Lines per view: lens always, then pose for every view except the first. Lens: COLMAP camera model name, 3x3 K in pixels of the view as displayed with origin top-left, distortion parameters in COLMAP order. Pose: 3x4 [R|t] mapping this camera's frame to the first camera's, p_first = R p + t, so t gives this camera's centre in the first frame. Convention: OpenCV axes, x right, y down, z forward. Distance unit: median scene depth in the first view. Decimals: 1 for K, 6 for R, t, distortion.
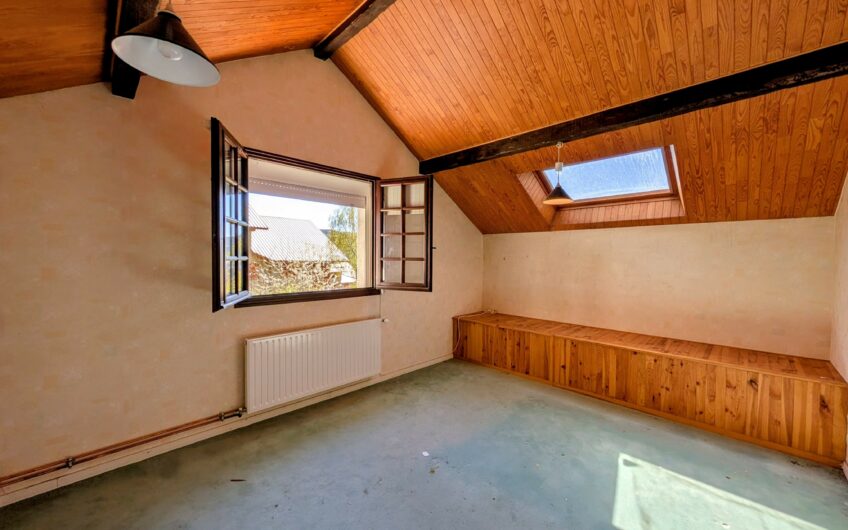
lens RADIAL K [[326.5, 0, 426.7], [0, 326.5, 265.5], [0, 0, 1]] dist [0.000416, 0.000047]
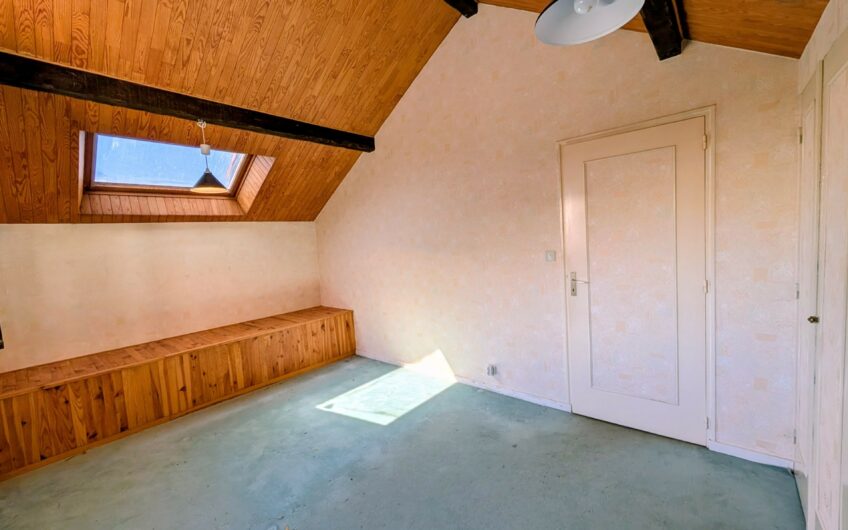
lens RADIAL K [[326.5, 0, 426.7], [0, 326.5, 265.5], [0, 0, 1]] dist [0.000416, 0.000047]
pose [[-0.030975, -0.083382, 0.996036, -0.498993], [0.093259, 0.991926, 0.085938, -0.018051], [-0.995160, 0.095552, -0.022948, 0.463631]]
